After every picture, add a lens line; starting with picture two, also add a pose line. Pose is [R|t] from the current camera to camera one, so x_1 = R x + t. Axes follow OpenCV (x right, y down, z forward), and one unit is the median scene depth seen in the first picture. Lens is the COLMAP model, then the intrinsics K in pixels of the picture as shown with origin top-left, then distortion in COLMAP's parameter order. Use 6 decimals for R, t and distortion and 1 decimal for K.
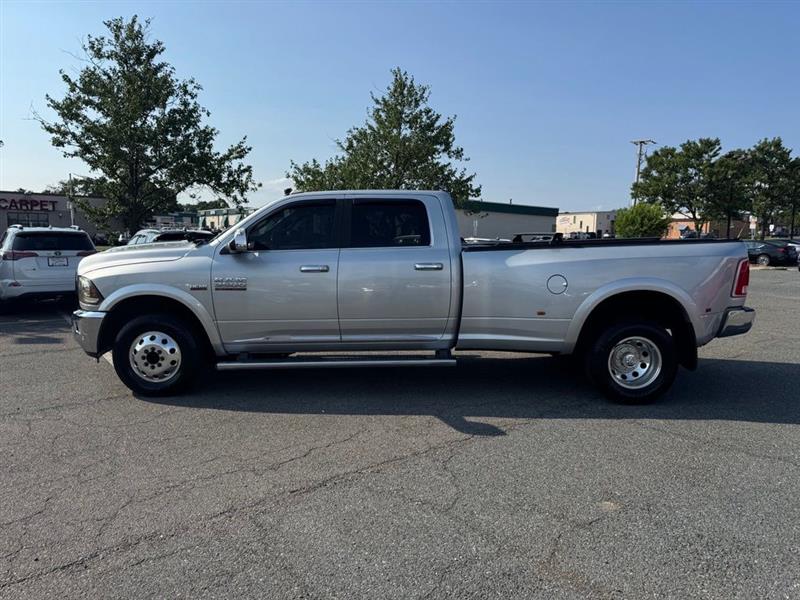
lens RADIAL K [[596.6, 0, 398.8], [0, 596.6, 269.8], [0, 0, 1]] dist [0.048328, -0.000709]
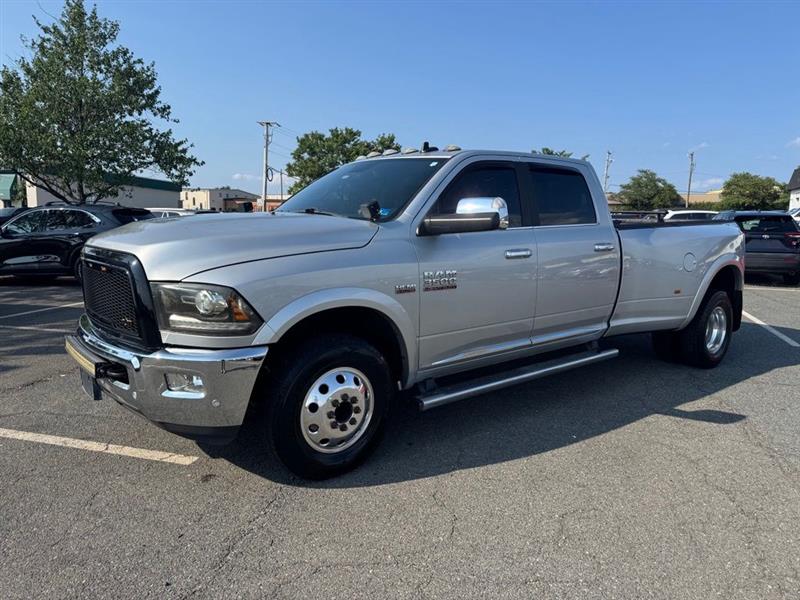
lens RADIAL K [[578.7, 0, 403.3], [0, 578.7, 300.6], [0, 0, 1]] dist [0.041690, -0.063108]
pose [[0.768718, -0.077992, 0.634815, -0.183199], [0.019203, 0.994904, 0.098977, -0.004575], [-0.639300, -0.063895, 0.766298, 0.136265]]
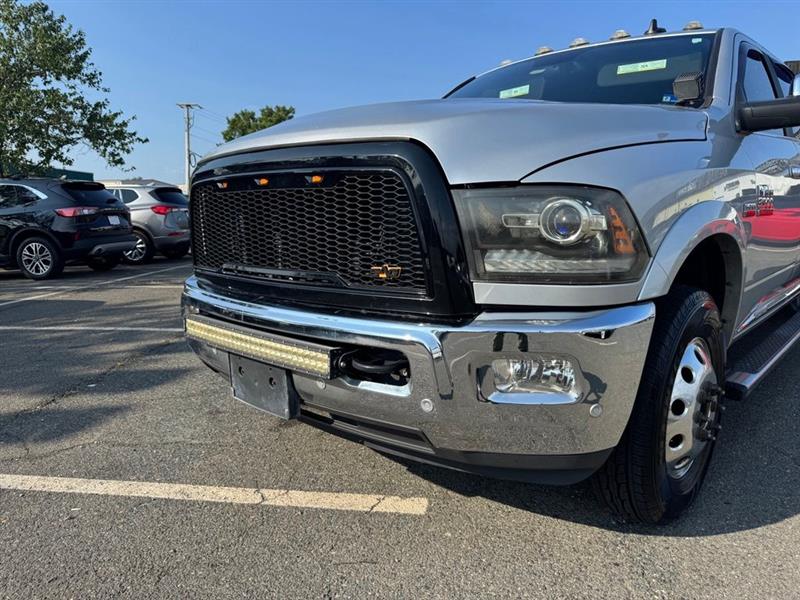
lens RADIAL K [[578.7, 0, 403.3], [0, 578.7, 300.6], [0, 0, 1]] dist [0.041690, -0.063108]
pose [[0.673277, -0.127922, 0.728240, -0.198545], [0.055327, 0.990875, 0.122905, 0.007332], [-0.737318, -0.042457, 0.674211, 0.229734]]
